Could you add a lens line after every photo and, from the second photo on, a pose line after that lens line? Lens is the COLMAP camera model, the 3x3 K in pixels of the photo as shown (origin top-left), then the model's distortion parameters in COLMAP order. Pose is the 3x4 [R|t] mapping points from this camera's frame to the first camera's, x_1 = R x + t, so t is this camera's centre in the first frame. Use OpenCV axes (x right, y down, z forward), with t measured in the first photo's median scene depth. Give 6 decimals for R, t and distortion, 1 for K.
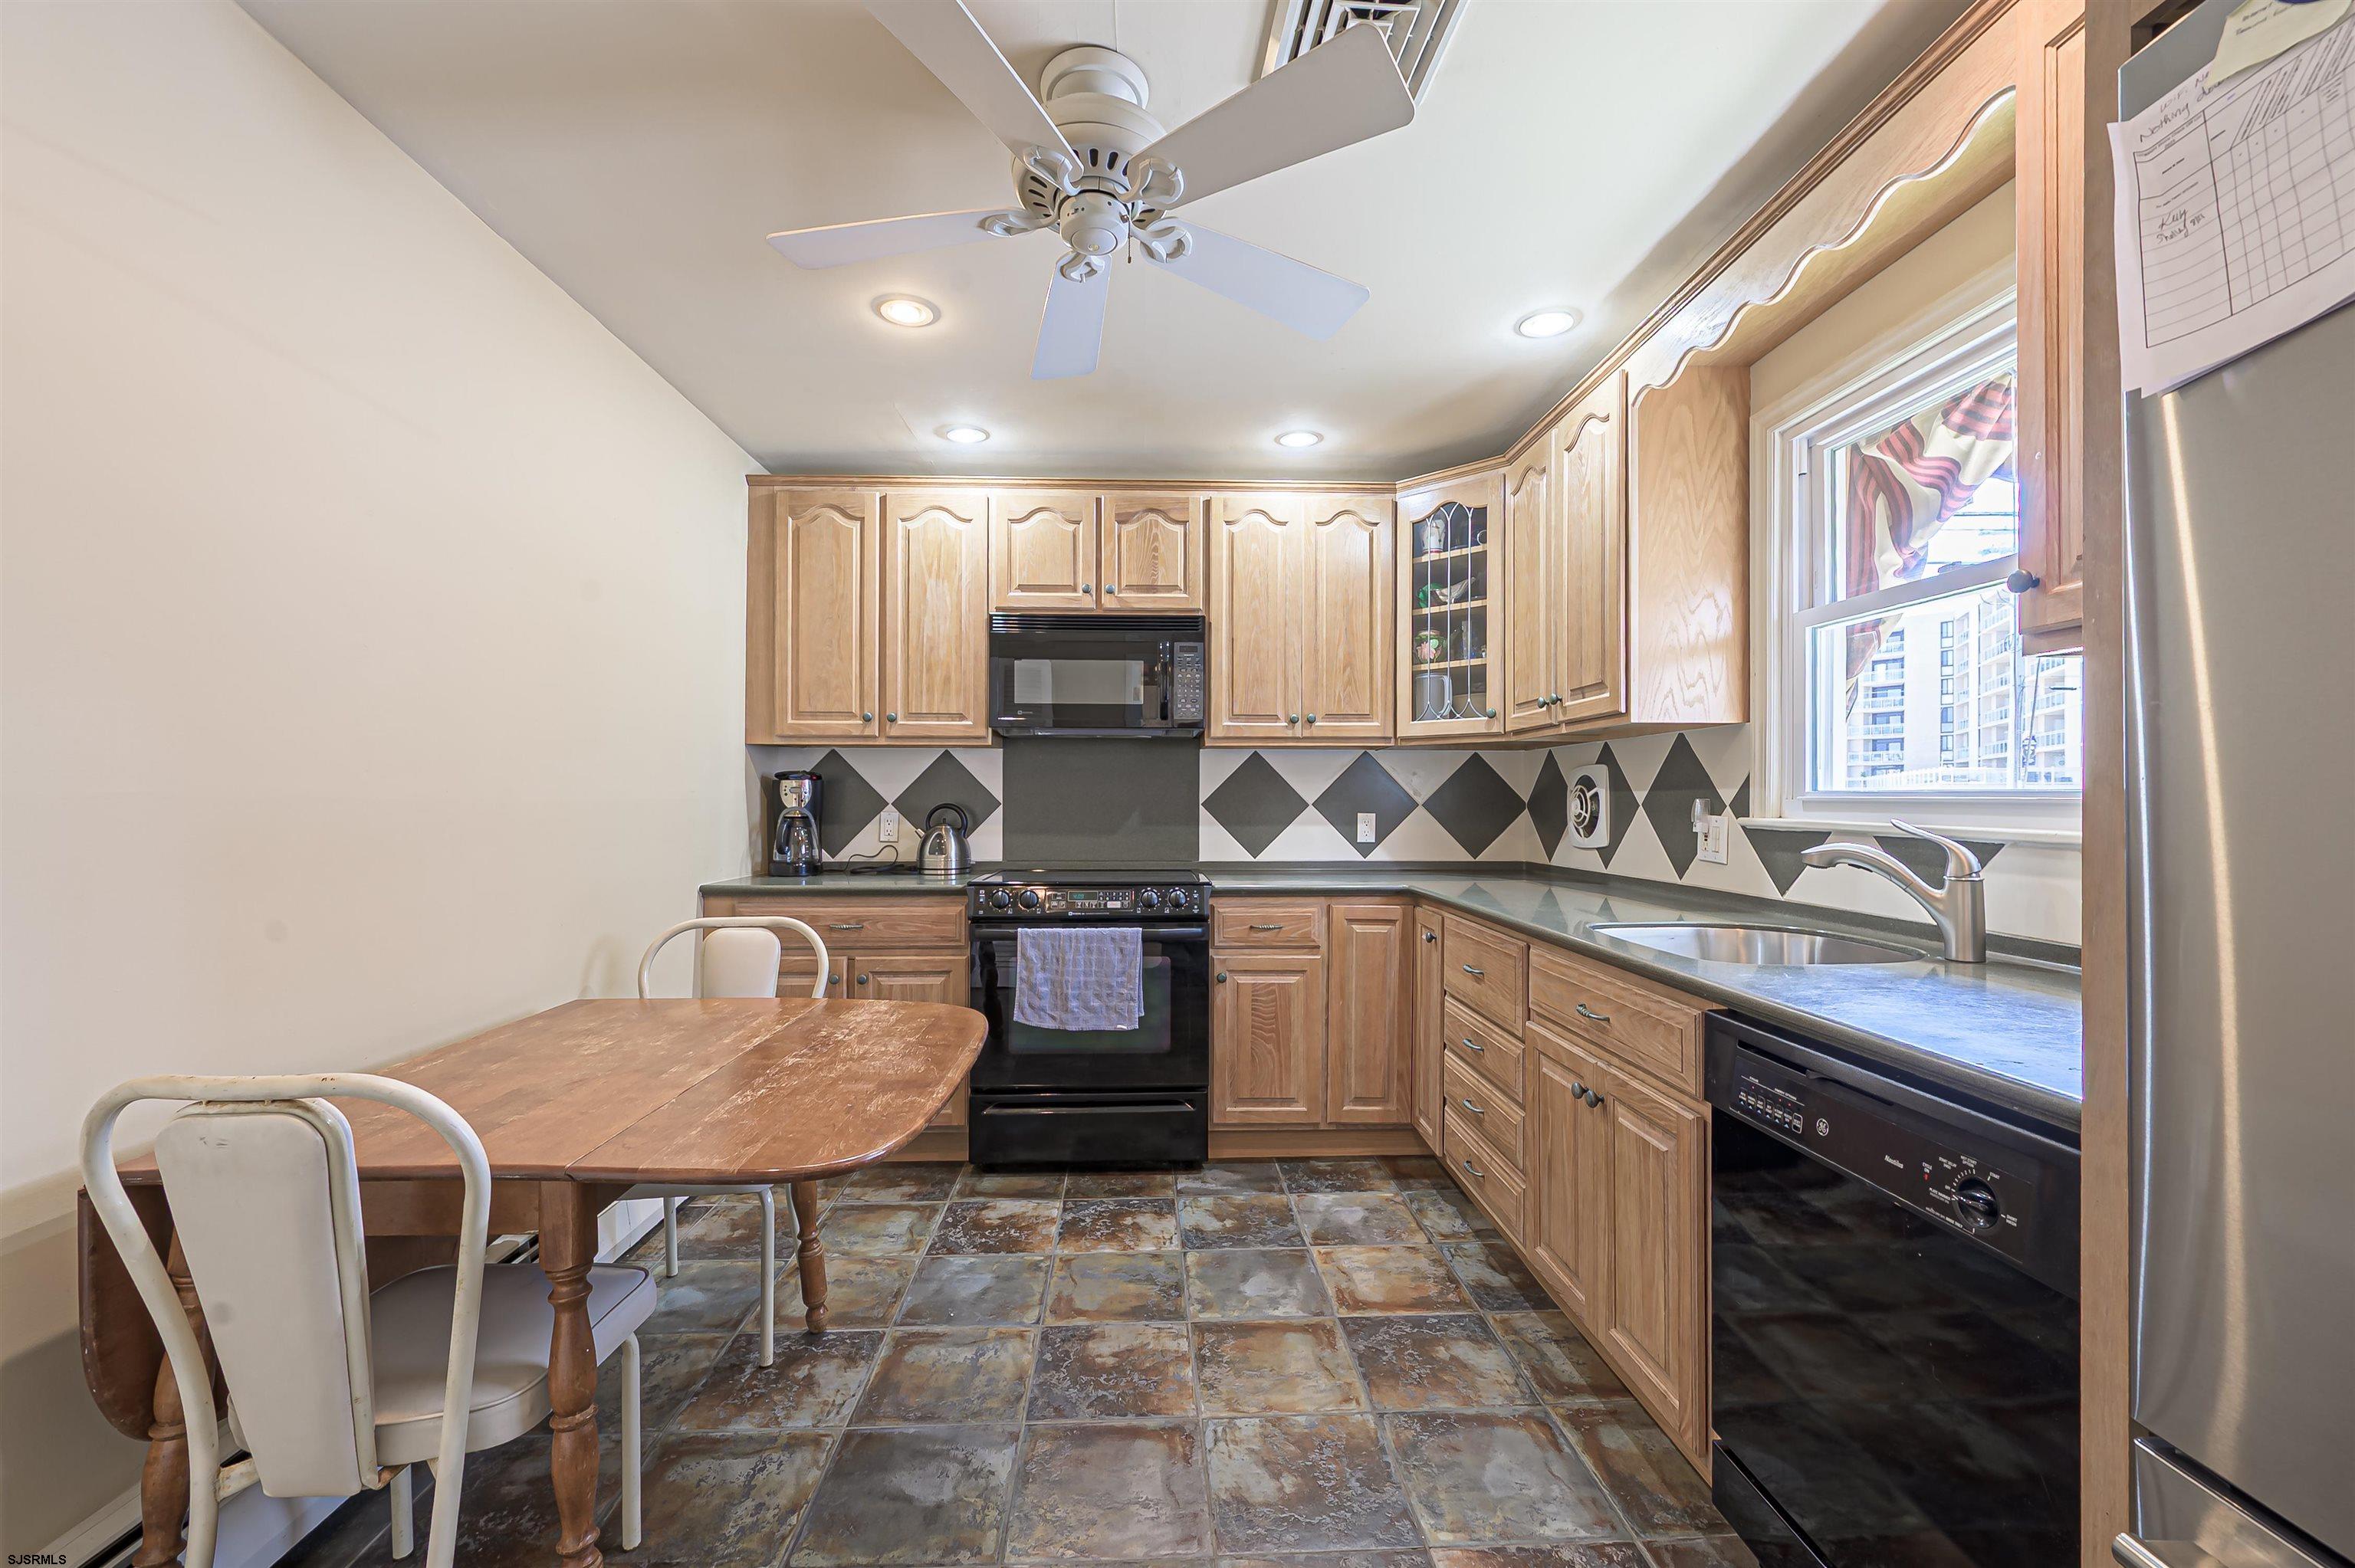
lens RADIAL K [[955.9, 0, 1177.5], [0, 955.9, 784.0], [0, 0, 1]] dist [0.000734, -0.000182]
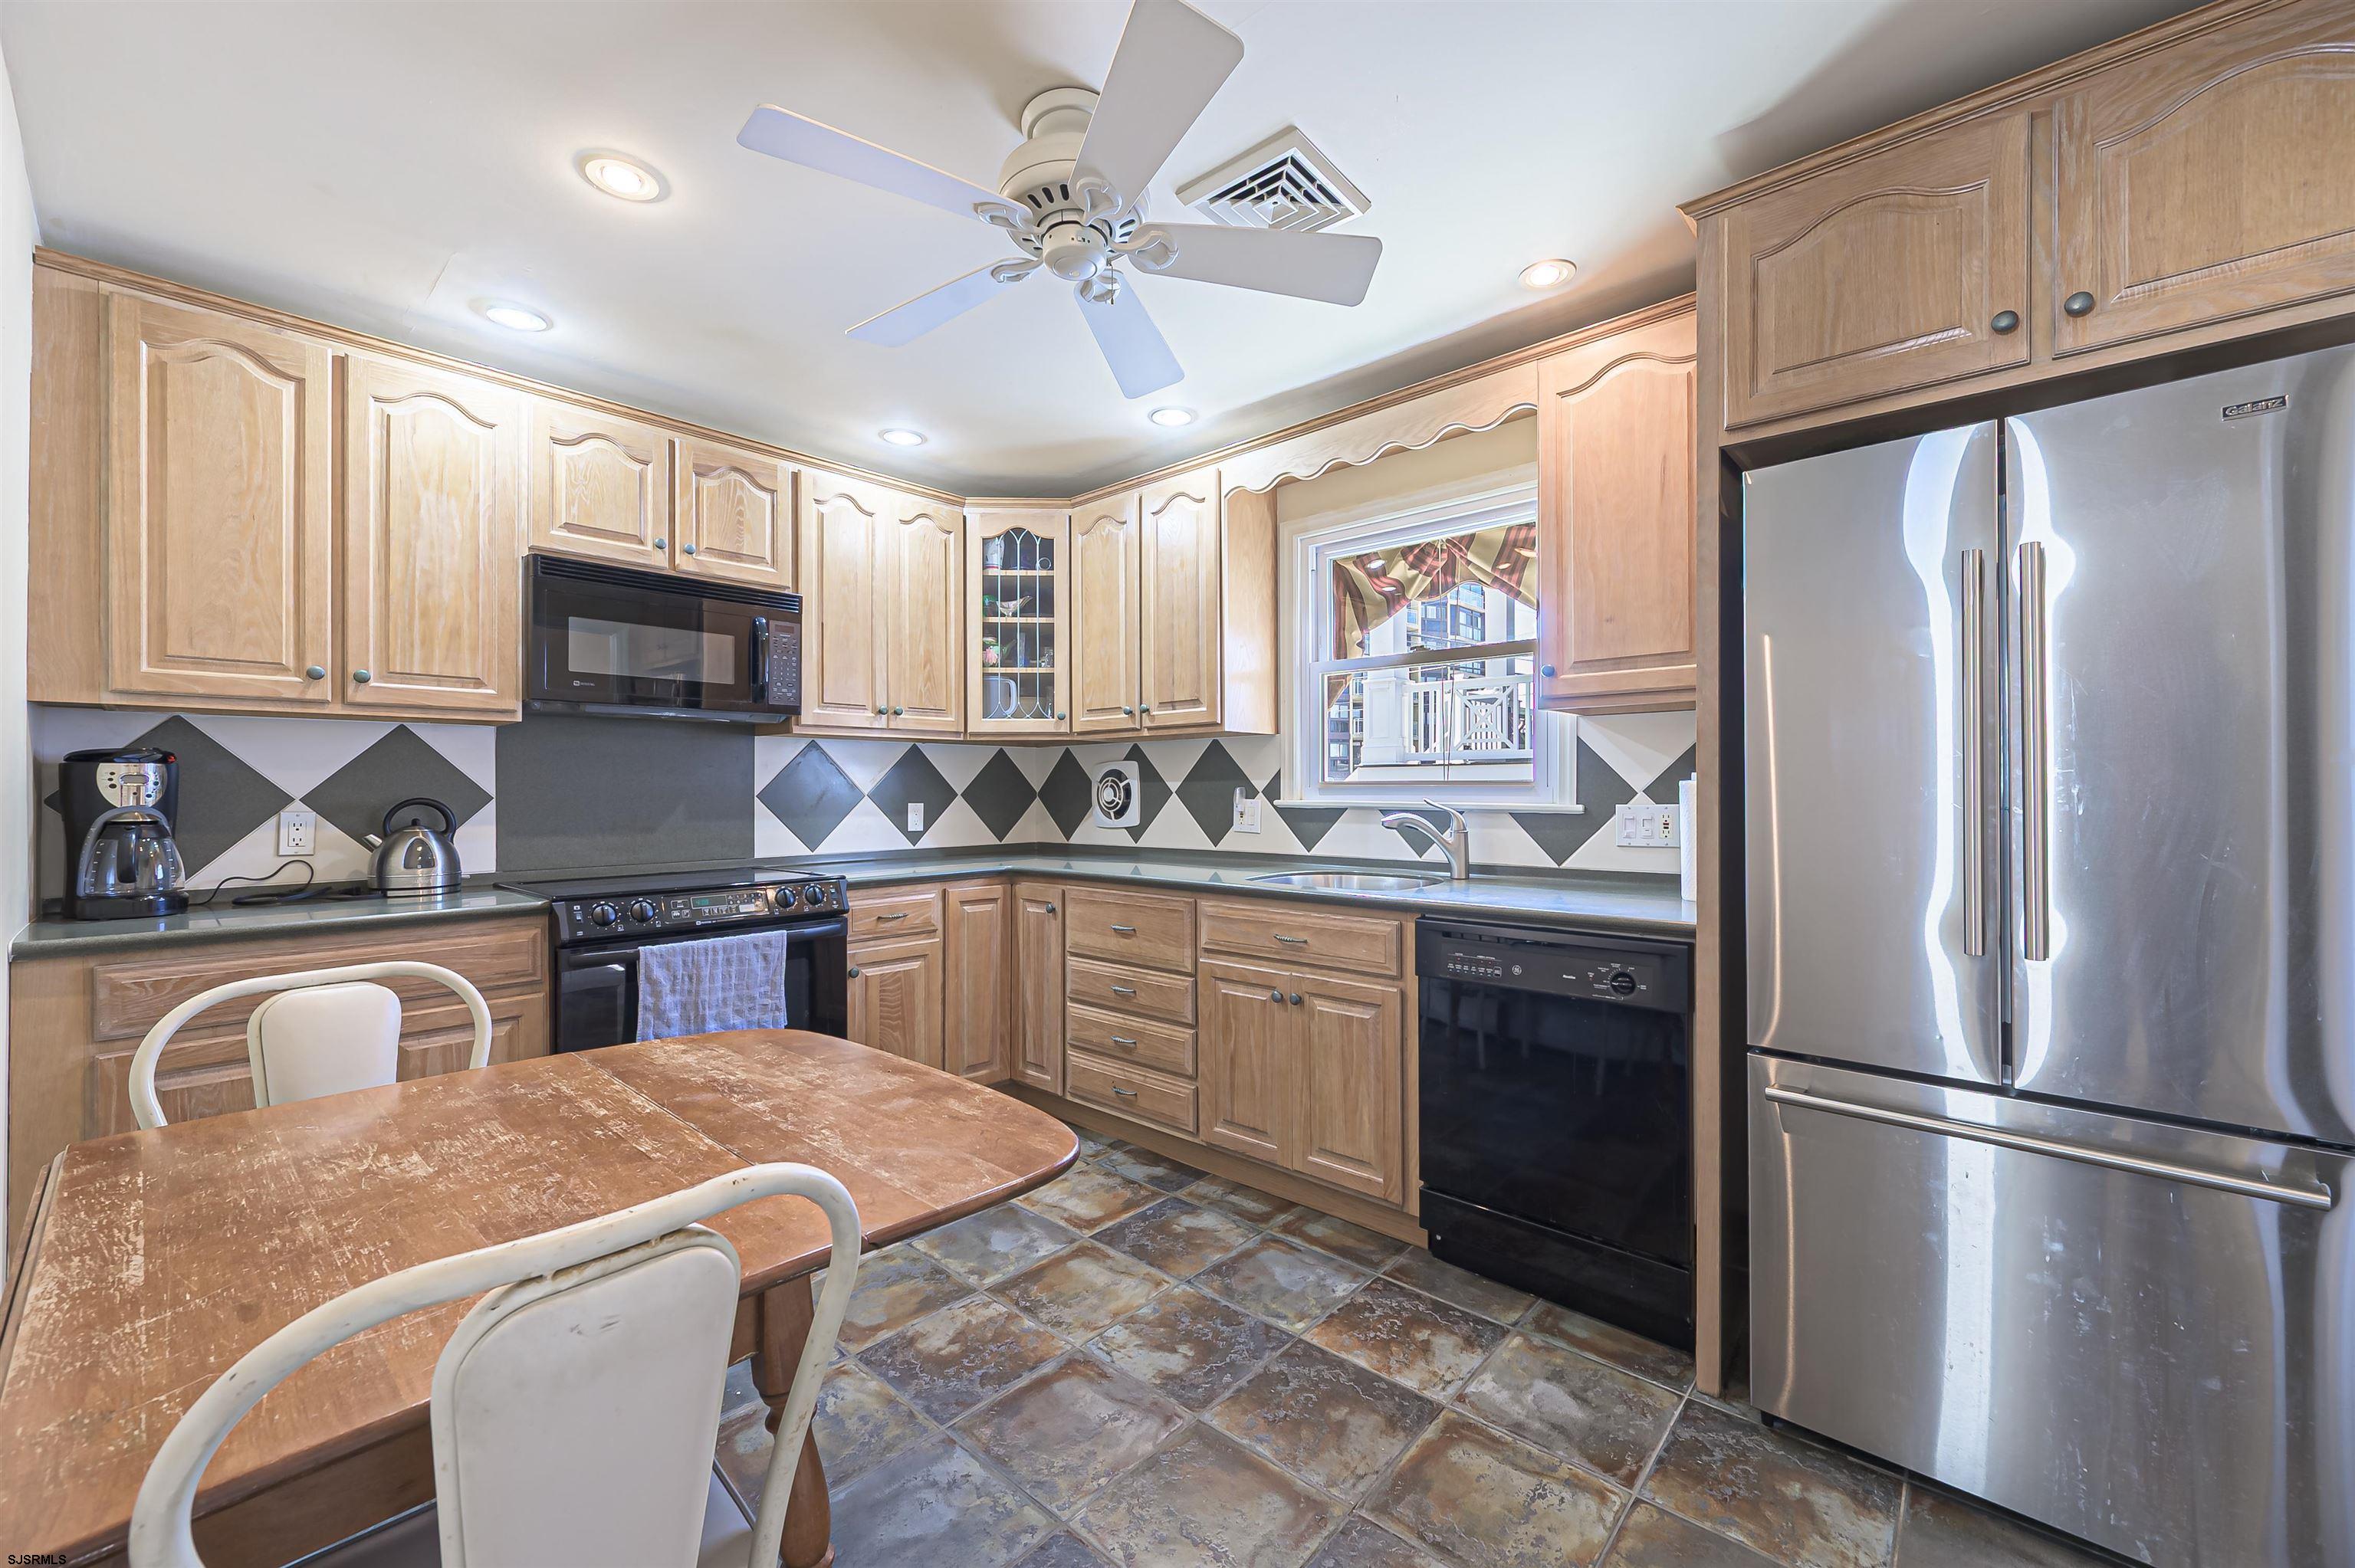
lens RADIAL K [[930.2, 0, 1179.9], [0, 930.2, 776.1], [0, 0, 1]] dist [-0.000130, -0.000204]
pose [[0.696947, 0.005781, 0.717099, -0.400082], [-0.005063, 0.999982, -0.003141, 0.003242], [-0.717104, -0.001442, 0.696964, 0.099049]]
